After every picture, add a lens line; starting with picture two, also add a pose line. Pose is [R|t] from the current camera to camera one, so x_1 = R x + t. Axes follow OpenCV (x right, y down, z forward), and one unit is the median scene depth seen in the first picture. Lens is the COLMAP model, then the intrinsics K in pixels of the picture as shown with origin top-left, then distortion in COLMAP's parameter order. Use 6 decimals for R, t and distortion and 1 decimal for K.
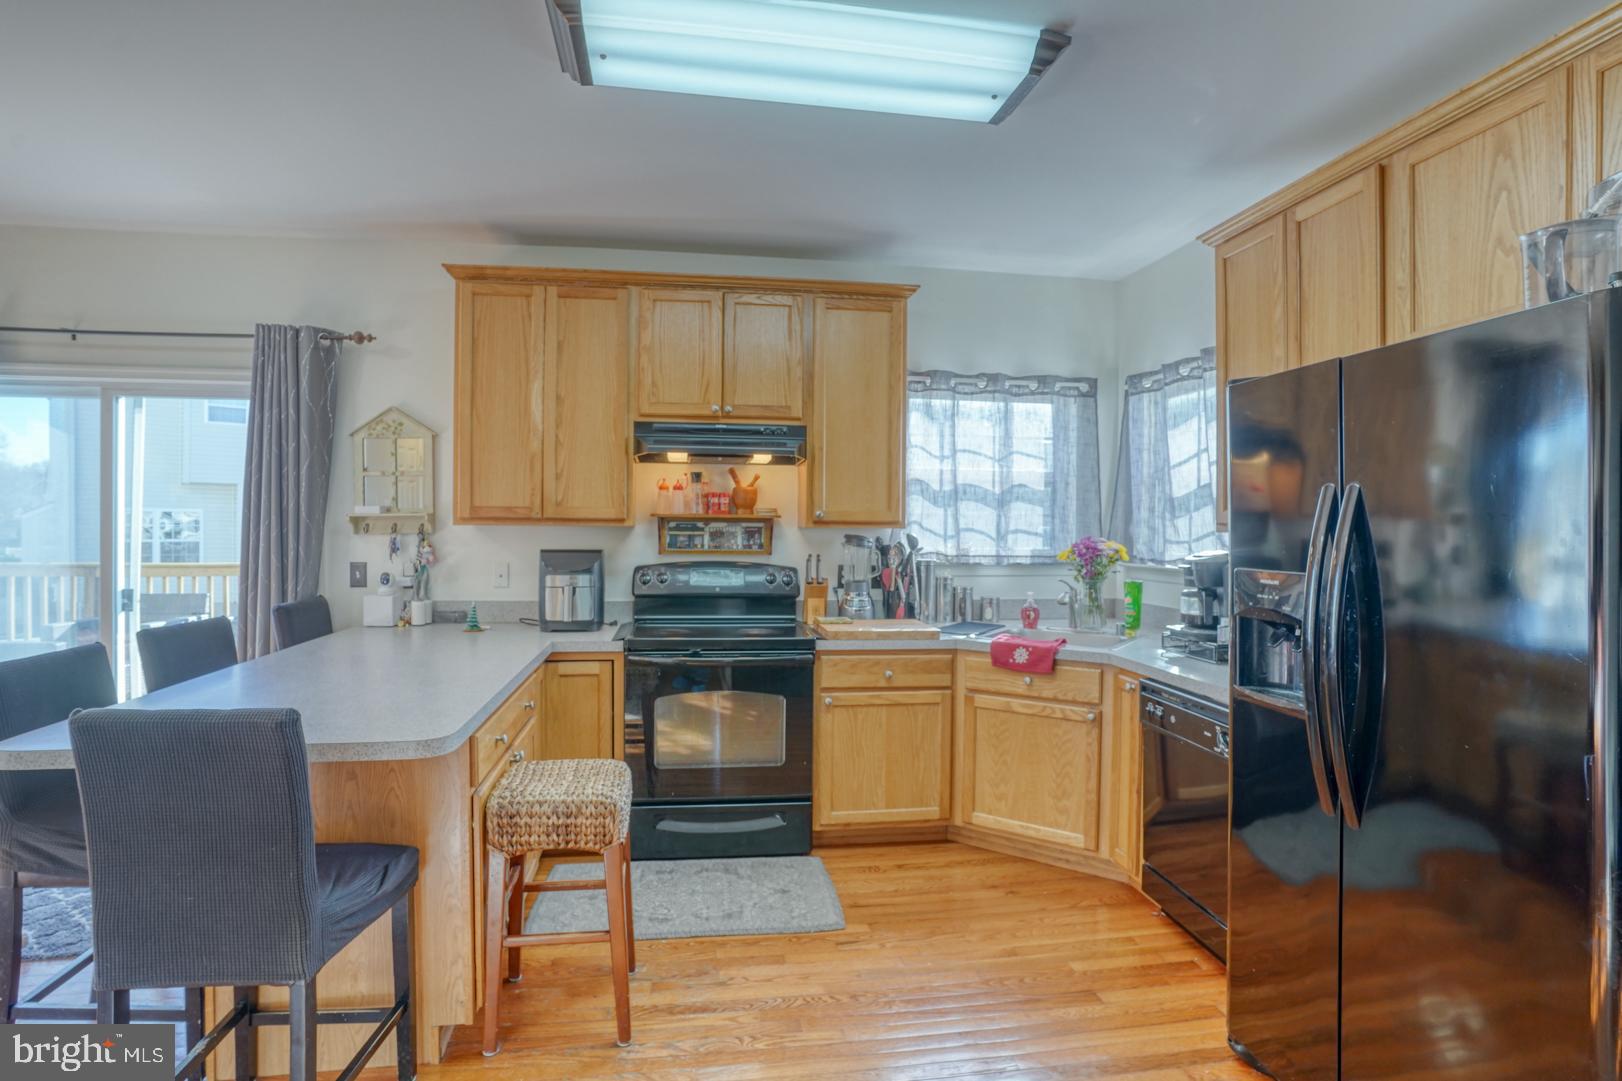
lens RADIAL K [[808.8, 0, 815.9], [0, 808.8, 536.6], [0, 0, 1]] dist [-0.081195, 0.037008]
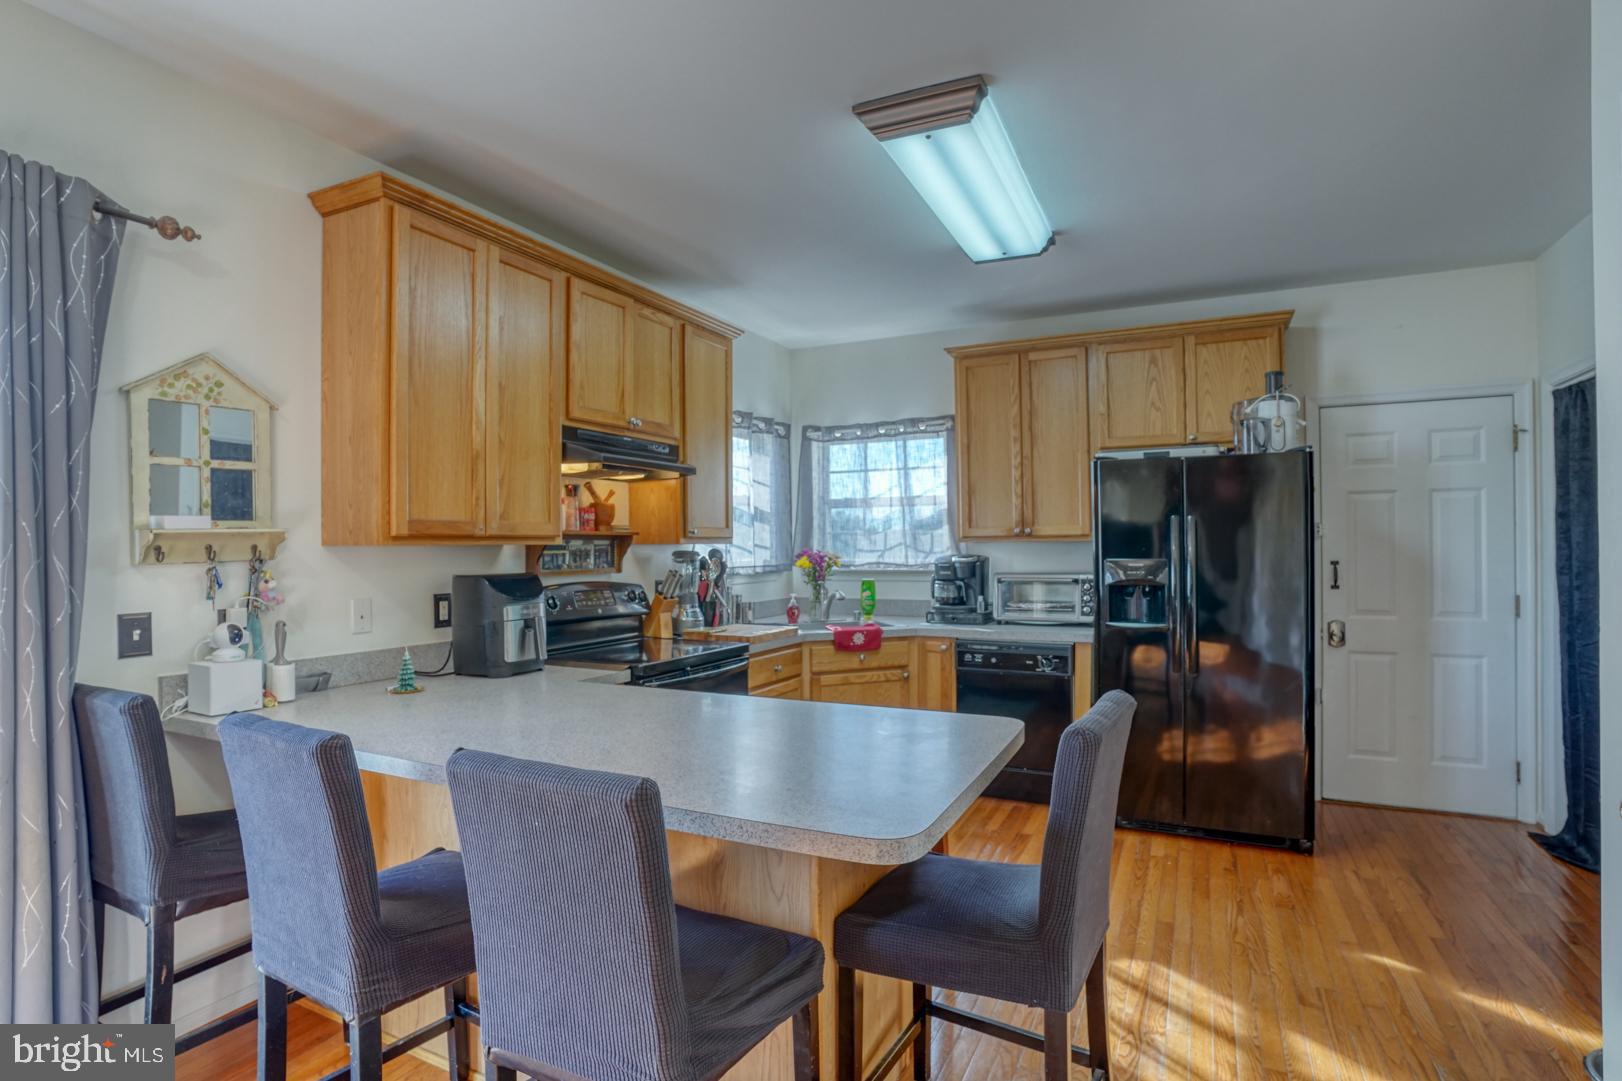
lens RADIAL K [[792.1, 0, 850.0], [0, 792.1, 544.6], [0, 0, 1]] dist [-0.072329, 0.031790]
pose [[0.557830, -0.013012, 0.829854, -0.765265], [0.024635, 0.999696, -0.000885, -0.004275], [-0.829590, 0.020937, 0.557981, 0.268472]]
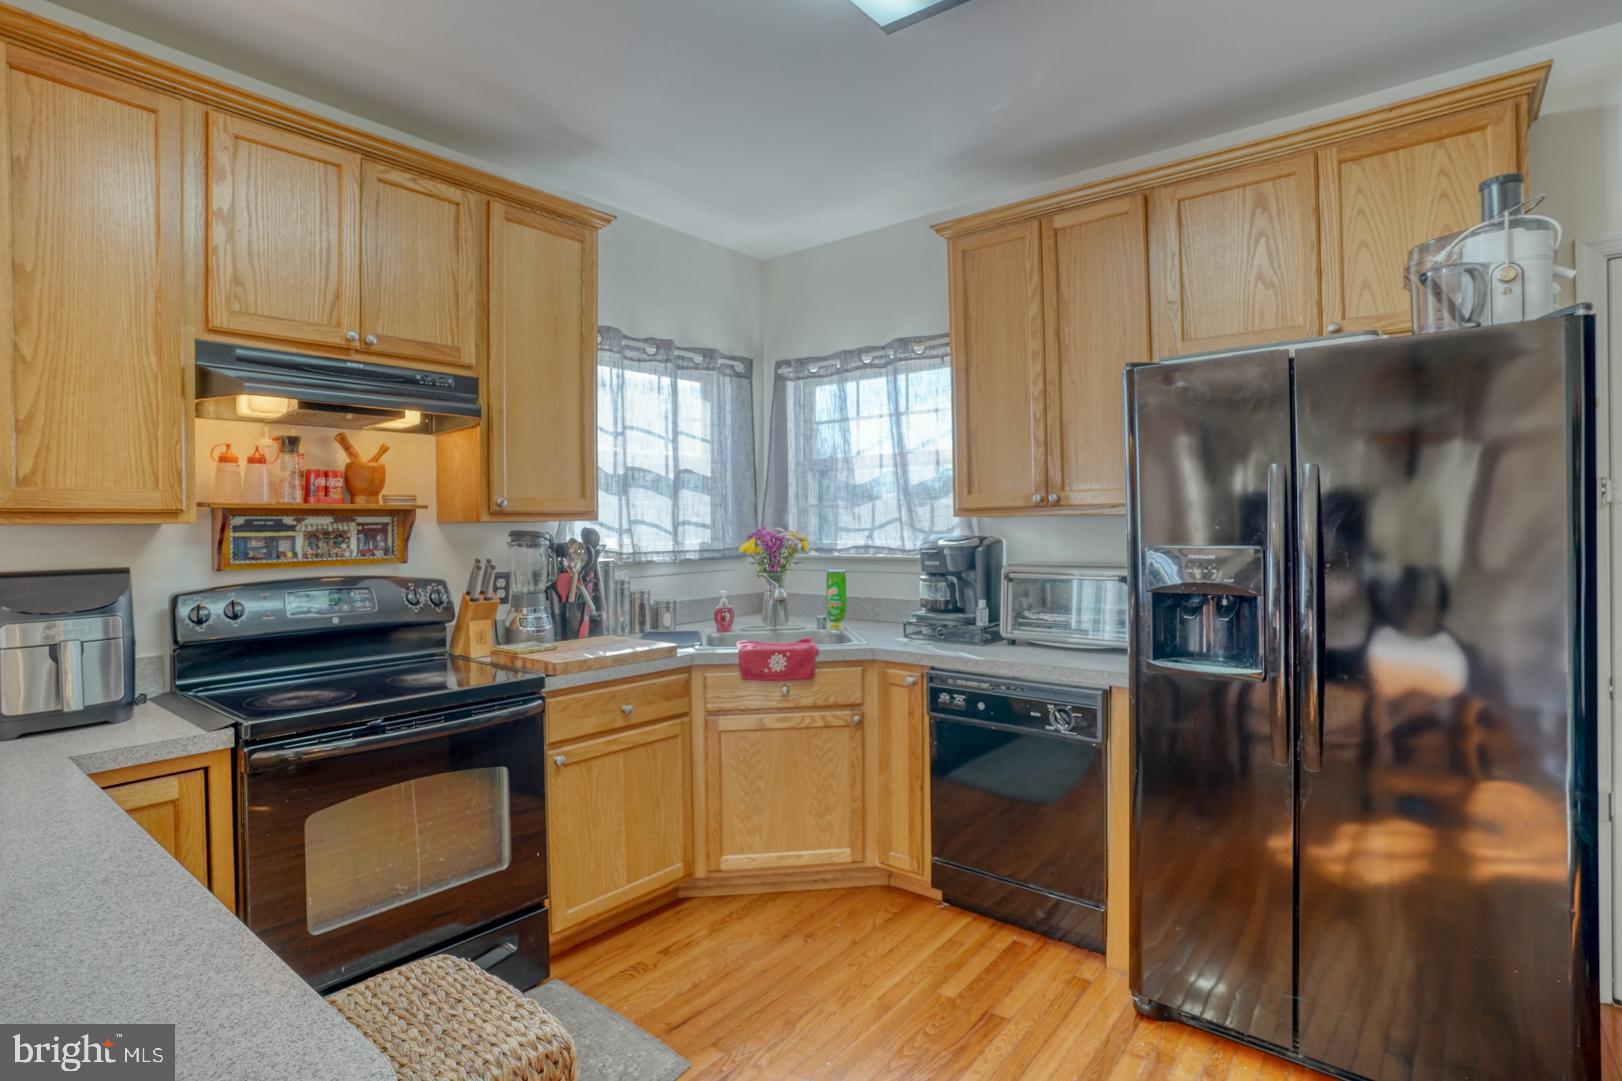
lens RADIAL K [[805.1, 0, 821.7], [0, 805.1, 528.5], [0, 0, 1]] dist [-0.077786, 0.035457]
pose [[0.738591, -0.022127, 0.673791, -0.272628], [0.027355, 0.999622, 0.002842, 0.001164], [-0.673599, 0.016332, 0.738917, 0.299931]]
